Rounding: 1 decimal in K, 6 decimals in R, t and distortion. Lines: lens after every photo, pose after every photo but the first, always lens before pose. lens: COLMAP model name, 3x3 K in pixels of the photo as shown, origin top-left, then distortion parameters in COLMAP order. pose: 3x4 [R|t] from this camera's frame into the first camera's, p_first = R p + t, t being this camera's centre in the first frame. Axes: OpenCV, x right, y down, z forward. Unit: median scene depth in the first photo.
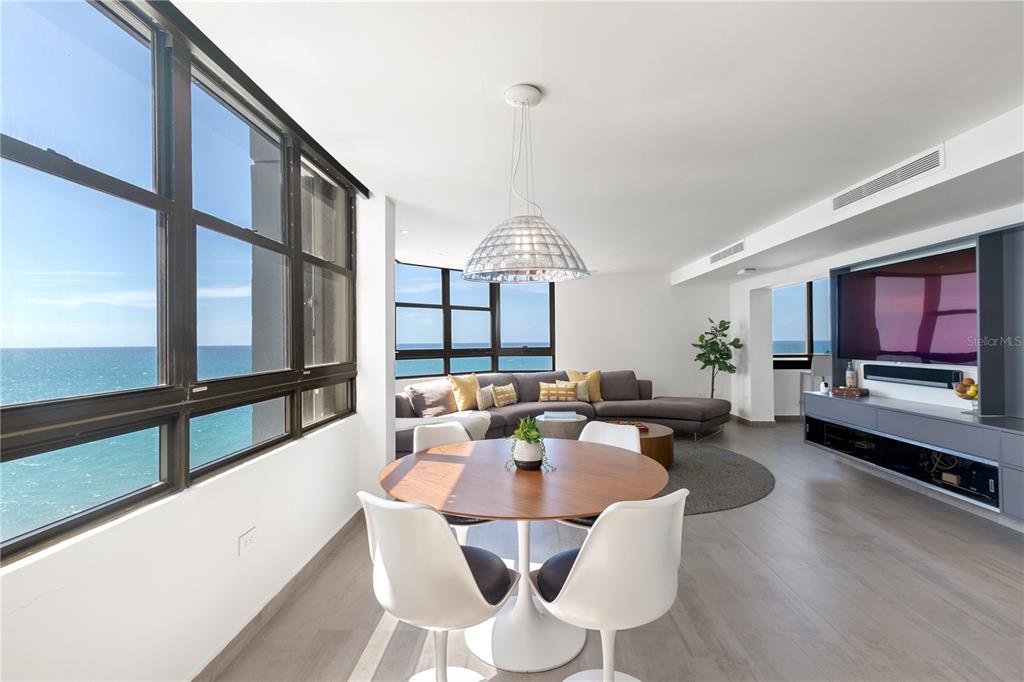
lens RADIAL K [[465.4, 0, 509.7], [0, 465.4, 342.4], [0, 0, 1]] dist [0.005313, -0.001240]
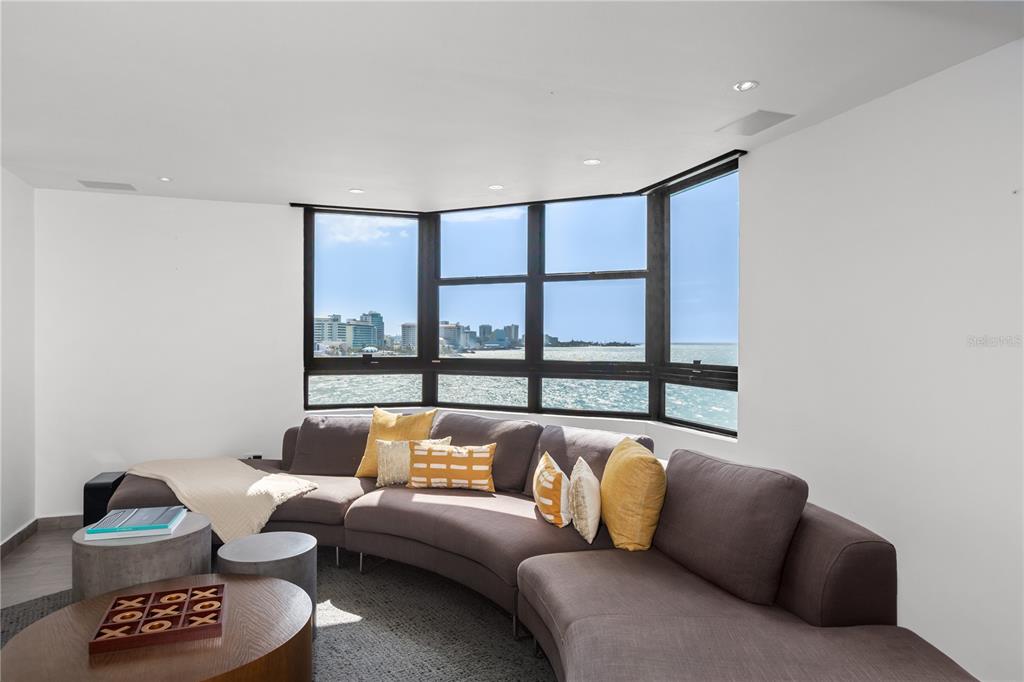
lens RADIAL K [[639.7, 0, 506.9], [0, 639.7, 339.7], [0, 0, 1]] dist [0.003854, -0.000594]
pose [[0.356032, 0.010278, -0.934417, 0.565358], [-0.008937, 0.999931, 0.007594, -0.014460], [0.934431, 0.005647, 0.356100, 0.796309]]
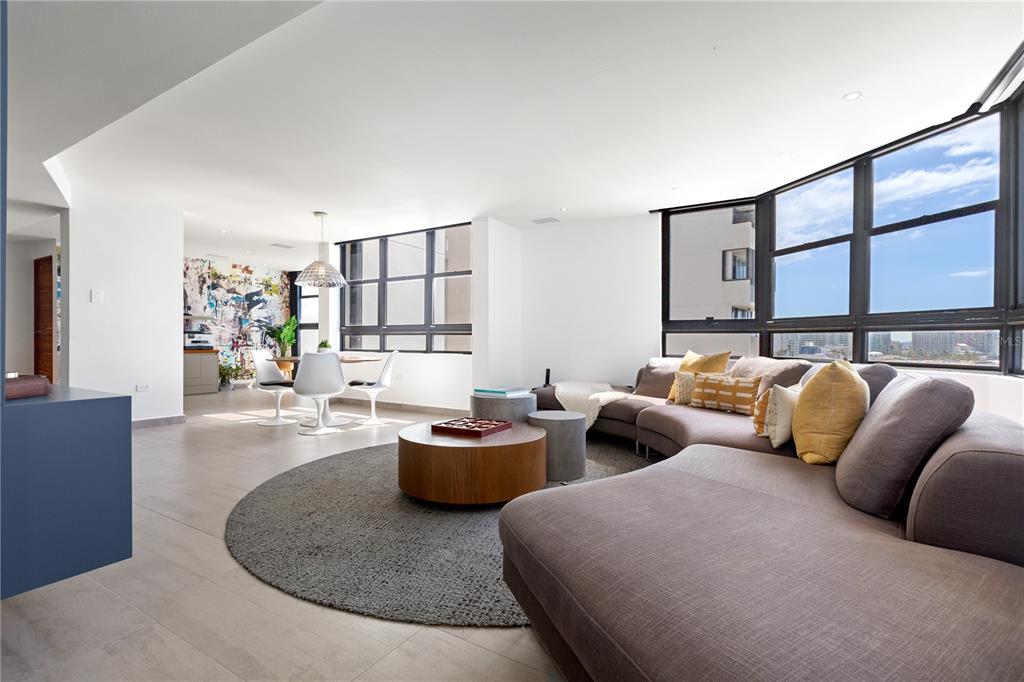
lens RADIAL K [[465.4, 0, 509.9], [0, 465.4, 344.5], [0, 0, 1]] dist [0.005313, -0.001240]
pose [[-0.485384, 0.011556, -0.874225, 0.571693], [-0.006127, 0.999843, 0.016618, 0.046145], [0.874280, 0.013423, -0.485237, 1.005476]]
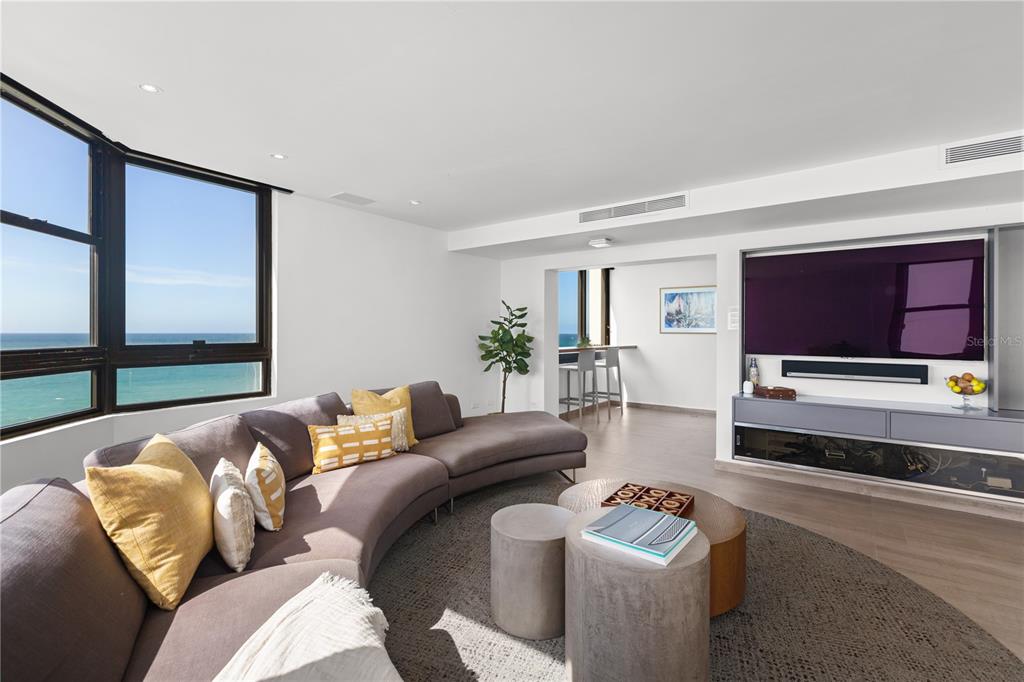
lens RADIAL K [[465.4, 0, 511.7], [0, 465.4, 331.6], [0, 0, 1]] dist [0.005313, -0.001240]
pose [[0.565422, 0.009038, 0.824752, -0.186197], [-0.006589, 0.999958, -0.006440, 0.001058], [-0.824775, -0.001793, 0.565458, 0.628318]]
